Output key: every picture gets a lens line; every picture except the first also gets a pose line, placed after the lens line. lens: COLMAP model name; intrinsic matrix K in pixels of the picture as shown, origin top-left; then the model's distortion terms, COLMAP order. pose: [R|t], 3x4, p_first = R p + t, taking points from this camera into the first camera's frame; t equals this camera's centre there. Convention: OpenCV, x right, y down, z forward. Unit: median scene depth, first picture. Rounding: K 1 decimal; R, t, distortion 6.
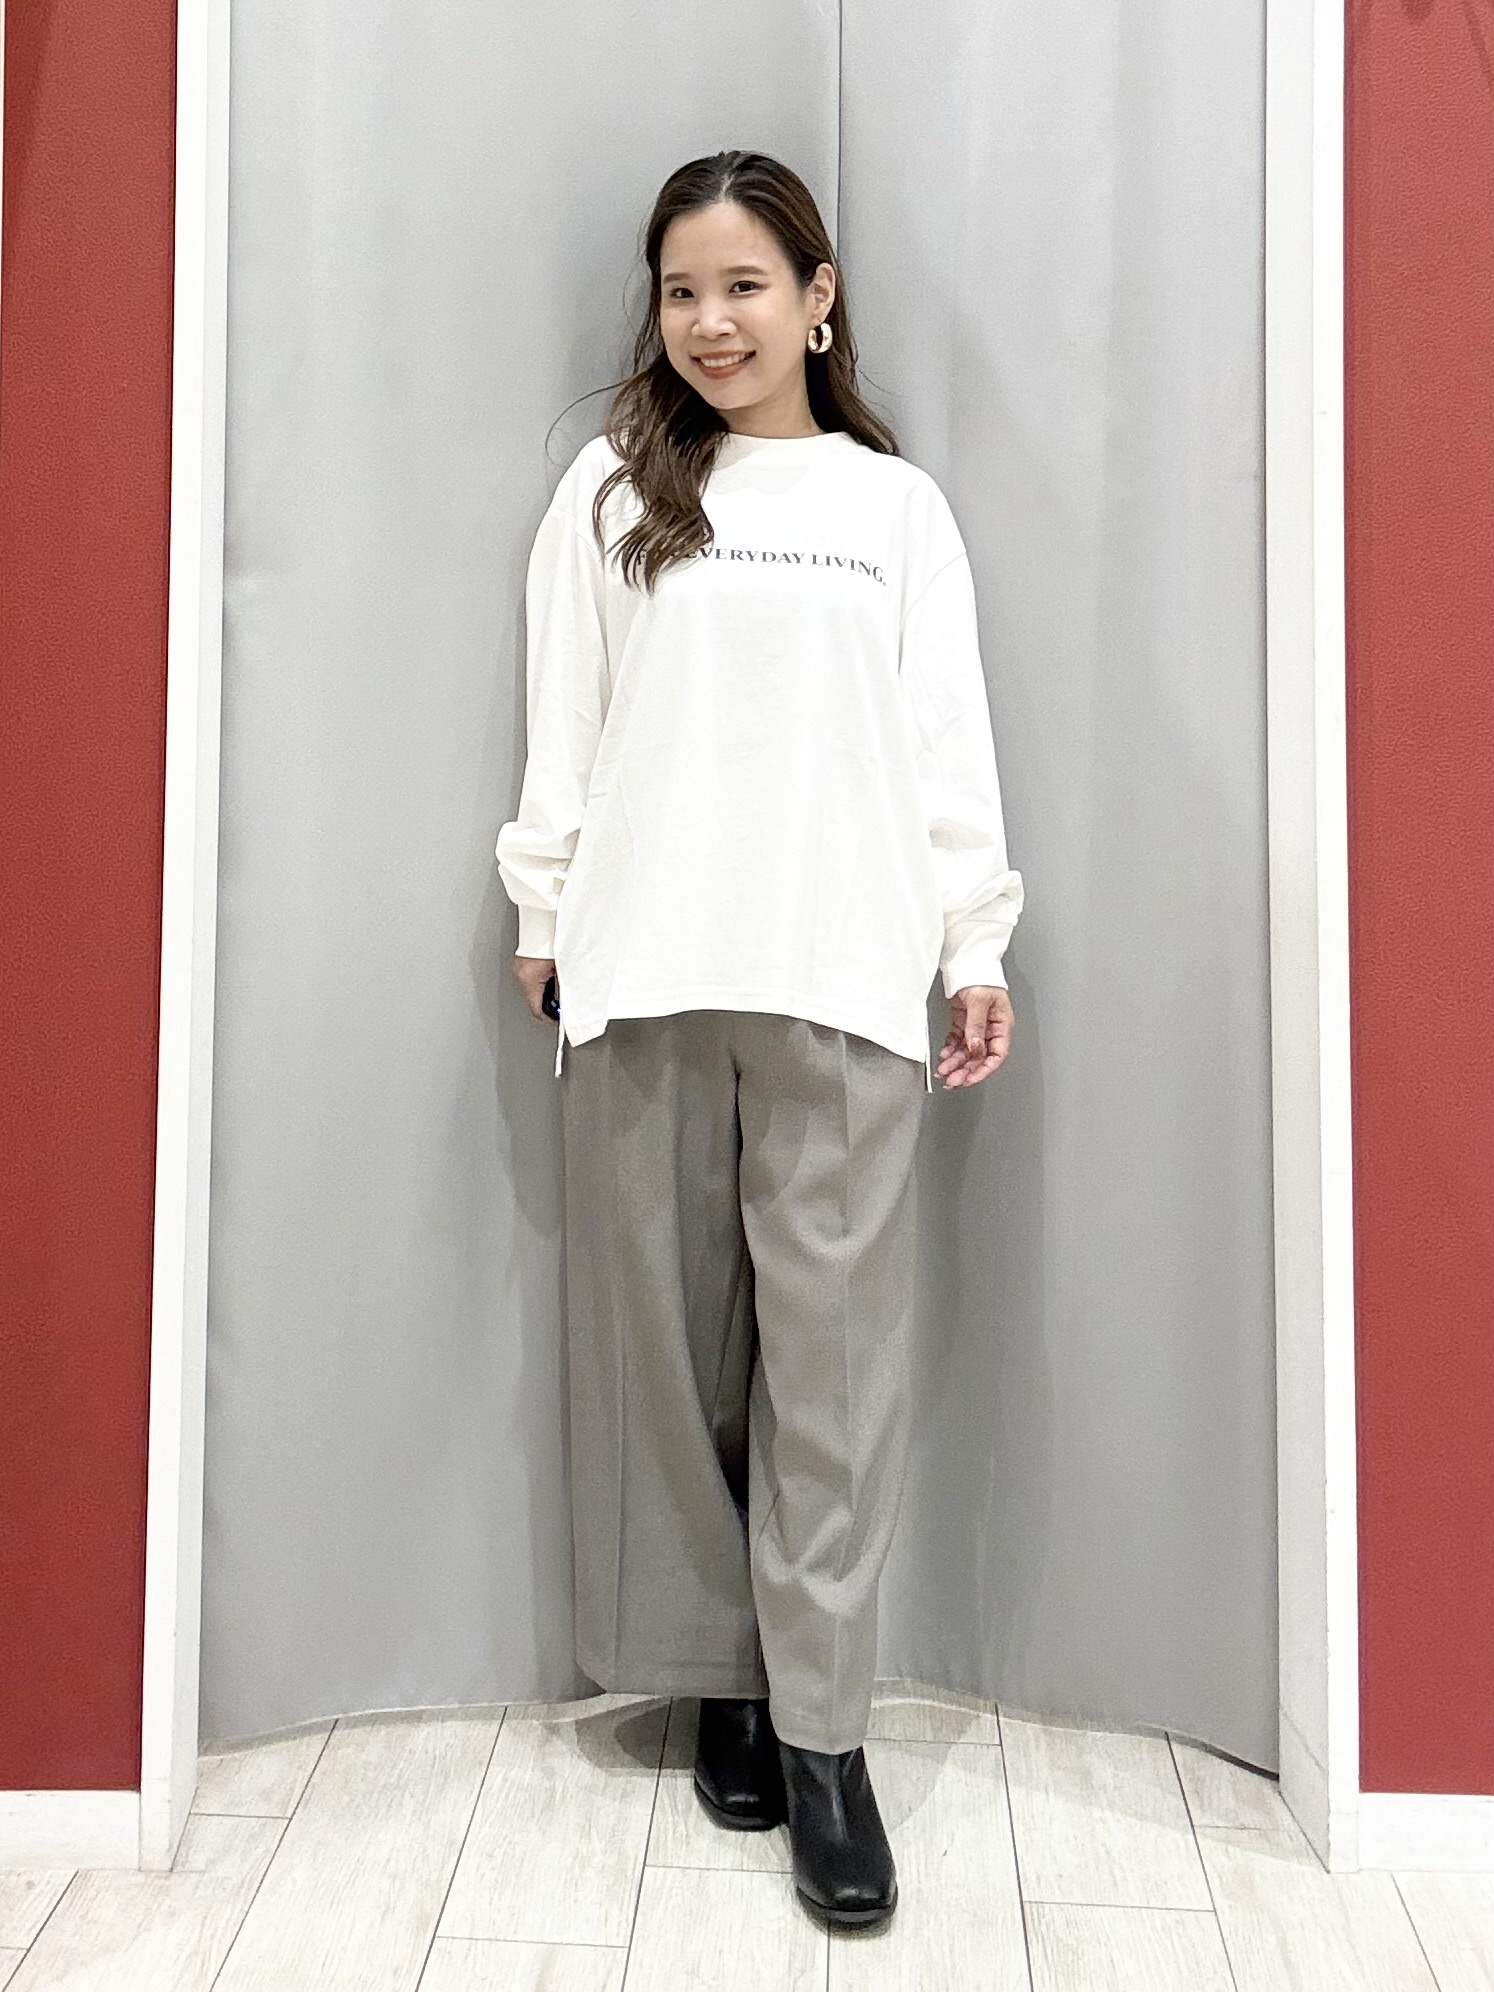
lens RADIAL K [[1758.5, 0, 701.8], [0, 1758.5, 1095.8], [0, 0, 1]] dist [0.004451, 0.007590]
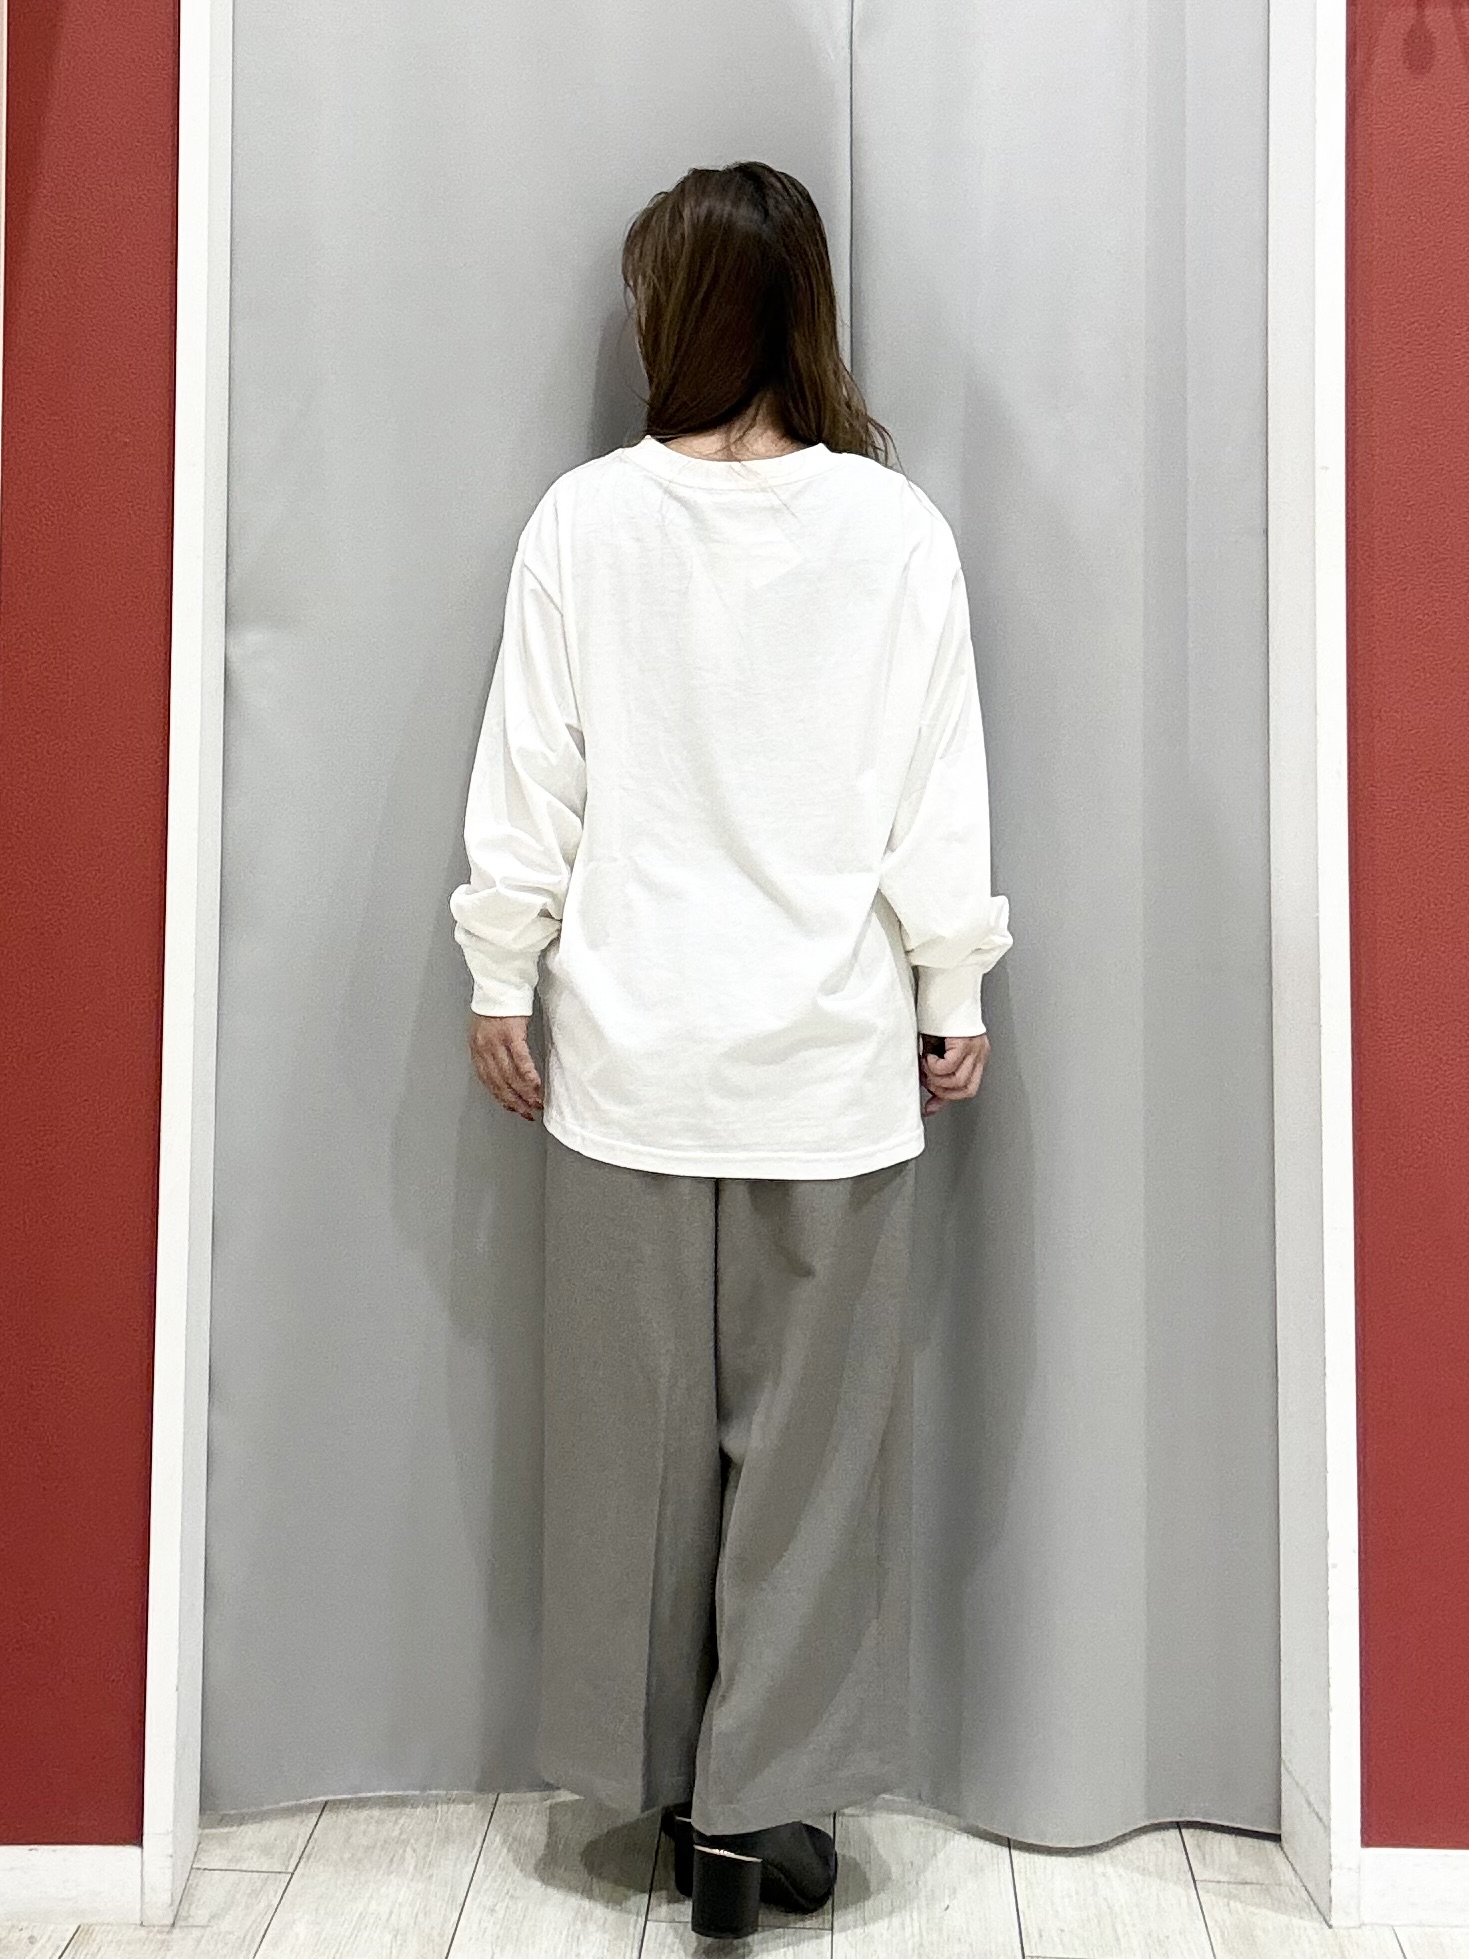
lens RADIAL K [[1749.3, 0, 706.8], [0, 1749.3, 894.5], [0, 0, 1]] dist [0.004365, 0.002481]
pose [[1.000000, -0.000157, 0.000432, 0.001362], [0.000156, 0.999993, 0.003652, -0.149150], [-0.000432, -0.003652, 0.999993, 0.006596]]
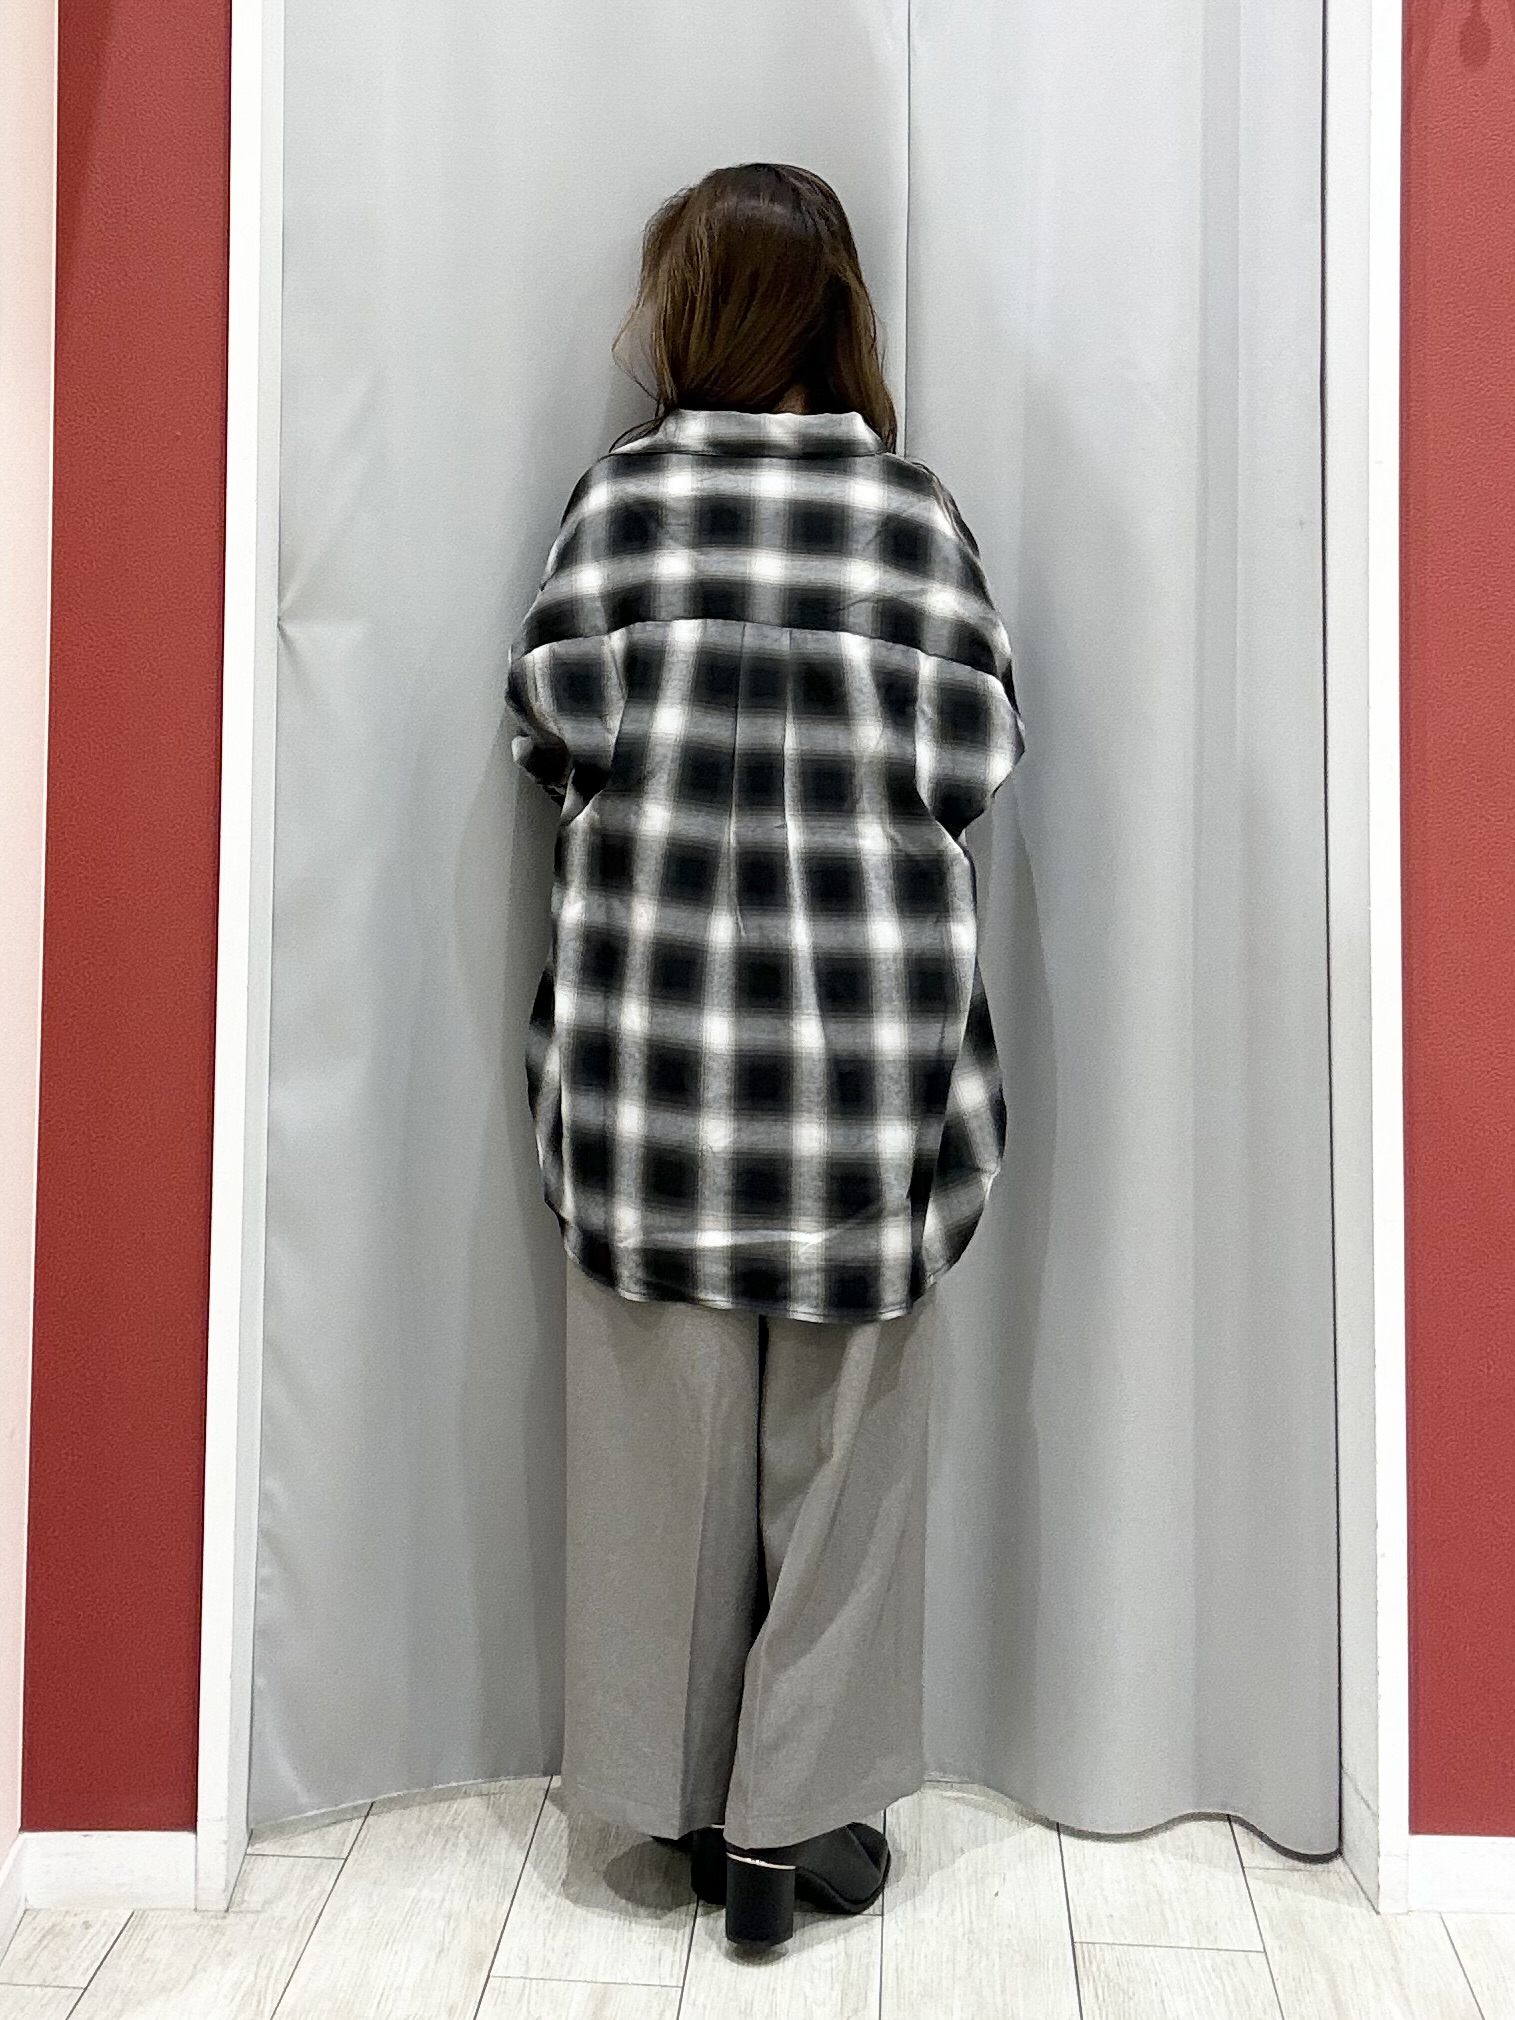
lens RADIAL K [[1749.7, 0, 757.5], [0, 1749.7, 1010.0], [0, 0, 1]] dist [0.010313, 0.000534]
pose [[0.999999, 0.001085, -0.000030, 0.000935], [-0.001085, 0.999942, 0.010684, -0.085400], [0.000042, -0.010684, 0.999943, 0.003318]]
